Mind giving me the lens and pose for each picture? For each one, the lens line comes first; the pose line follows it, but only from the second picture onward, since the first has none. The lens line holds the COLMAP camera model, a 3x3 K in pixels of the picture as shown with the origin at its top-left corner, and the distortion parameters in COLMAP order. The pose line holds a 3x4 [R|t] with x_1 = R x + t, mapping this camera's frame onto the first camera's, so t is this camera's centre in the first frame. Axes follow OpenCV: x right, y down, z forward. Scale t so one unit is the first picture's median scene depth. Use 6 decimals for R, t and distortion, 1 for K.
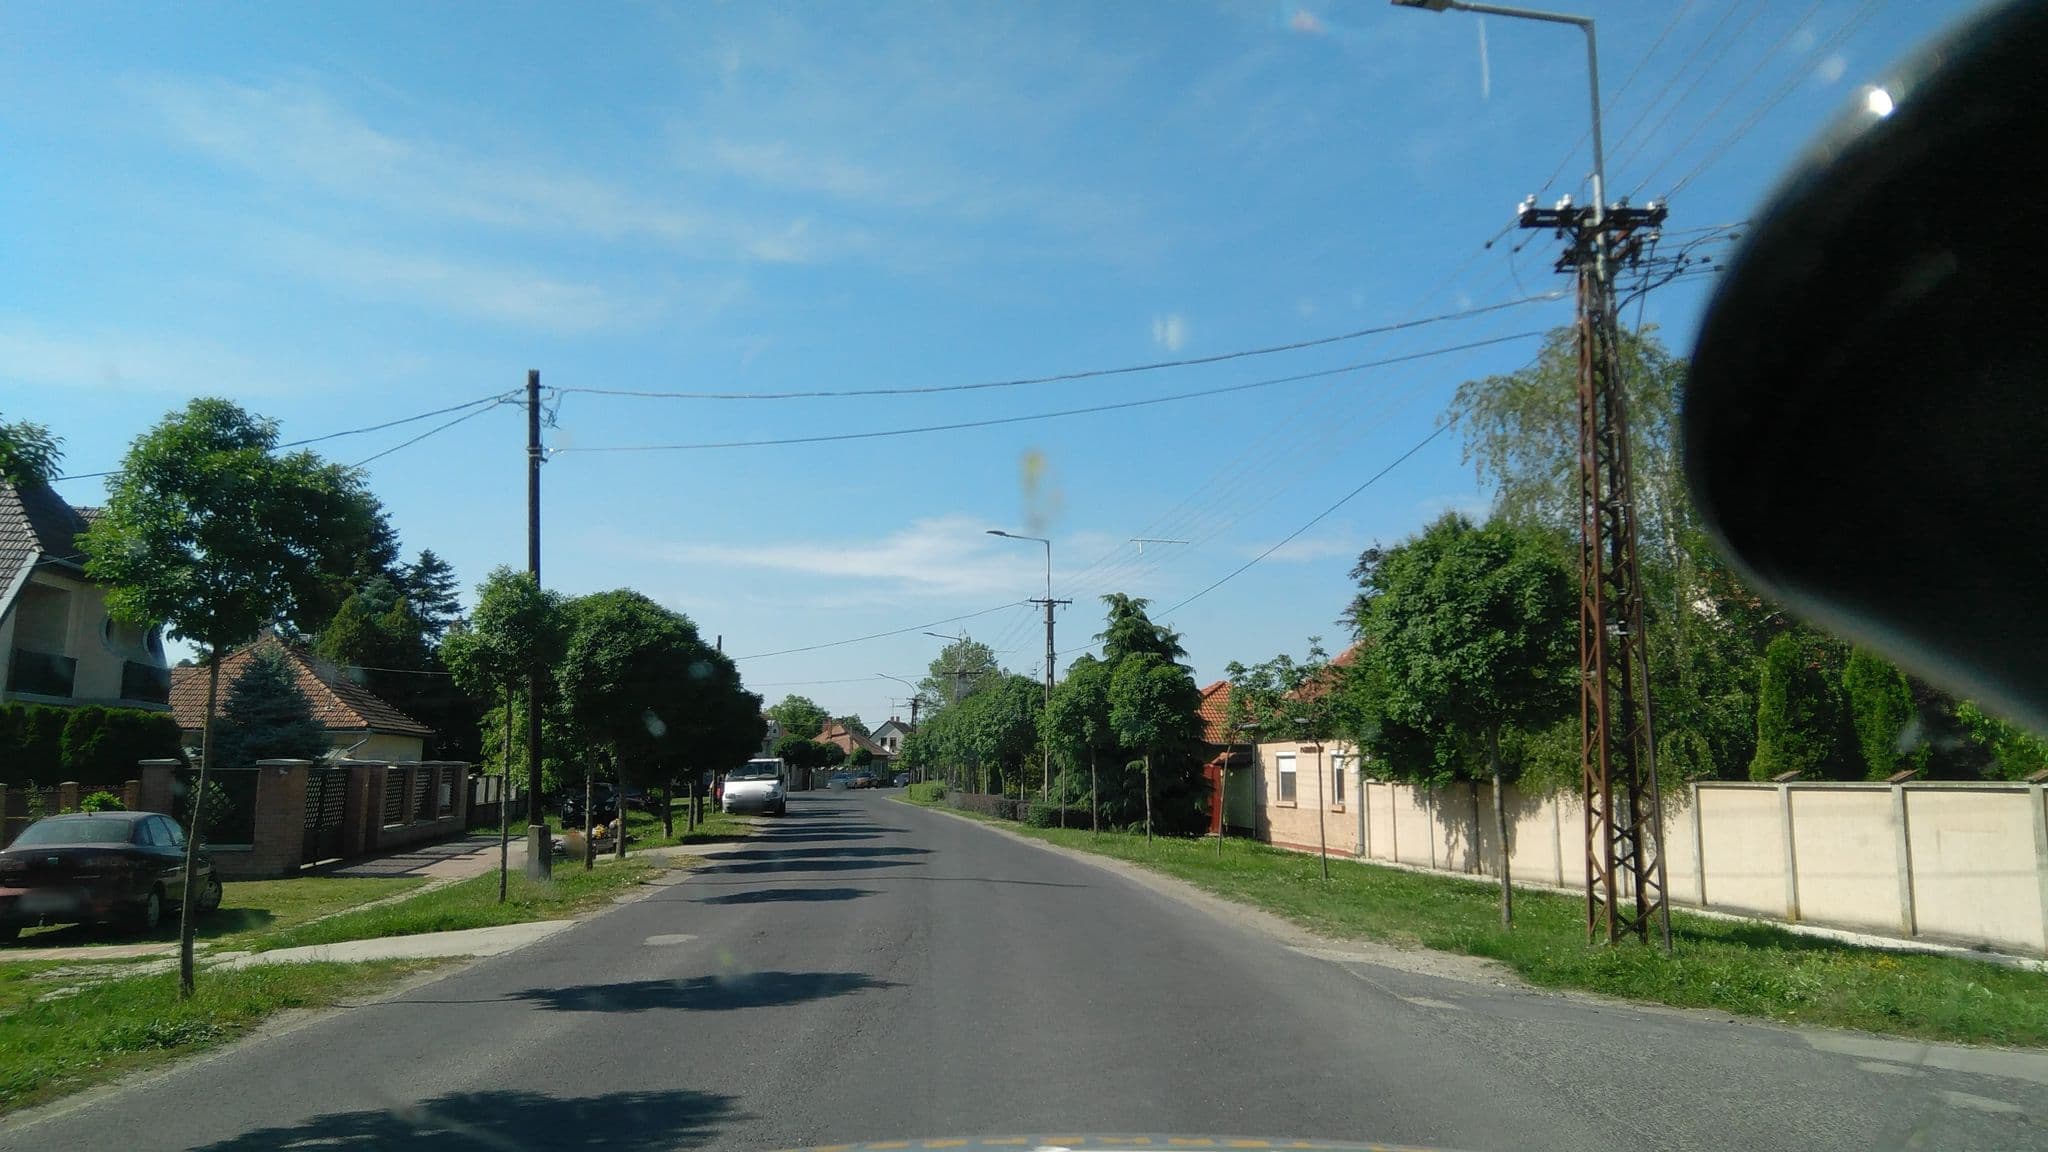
lens RADIAL K [[1355.3, 0, 1019.7], [0, 1355.3, 524.1], [0, 0, 1]] dist [0.055011, -0.082897]
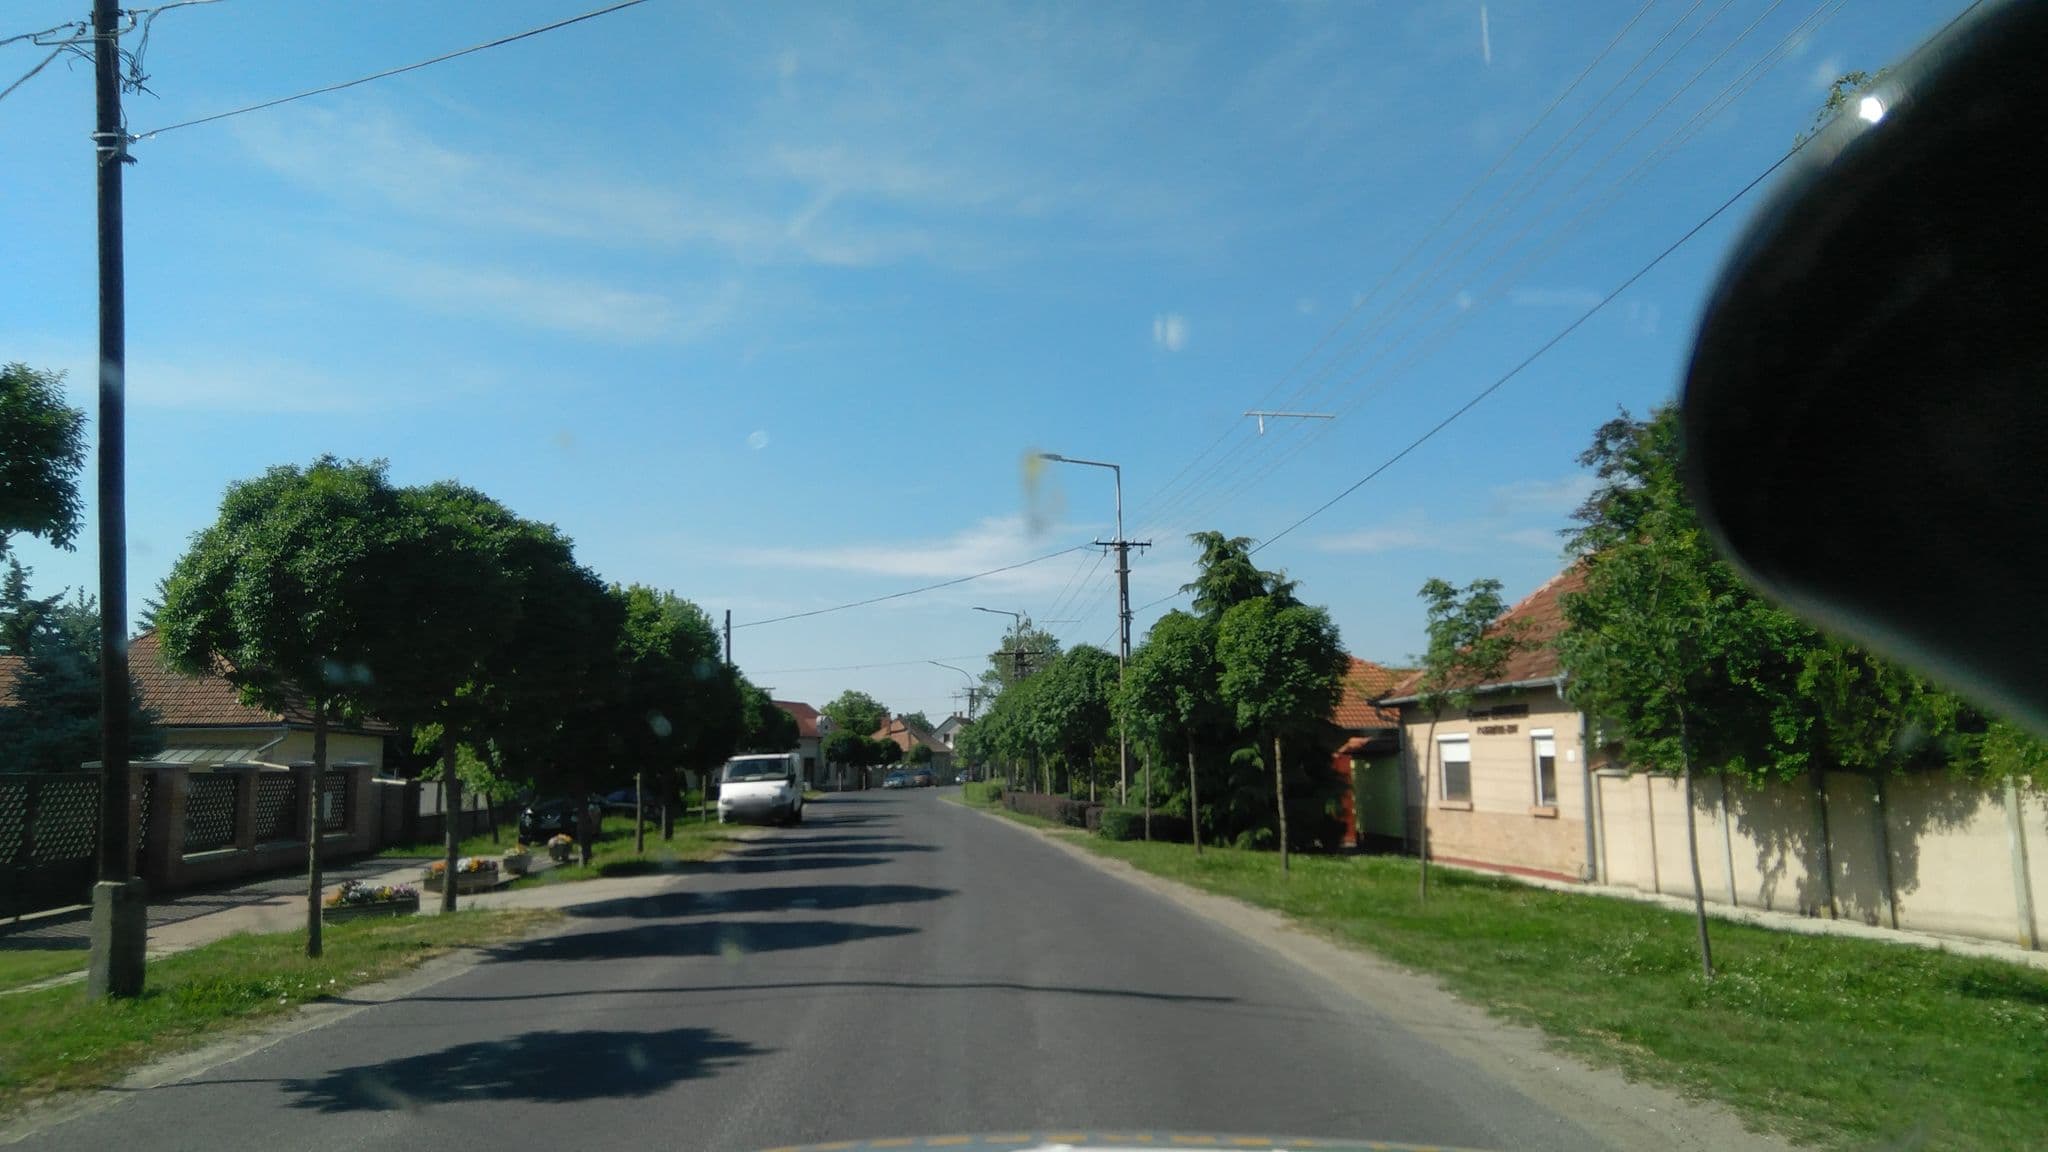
lens RADIAL K [[1355.3, 0, 1019.7], [0, 1355.3, 524.1], [0, 0, 1]] dist [0.055011, -0.082897]
pose [[0.998608, -0.022612, -0.047661, 0.001009], [0.022731, 0.999740, 0.001960, 0.044570], [0.047604, -0.003041, 0.998862, 0.239172]]
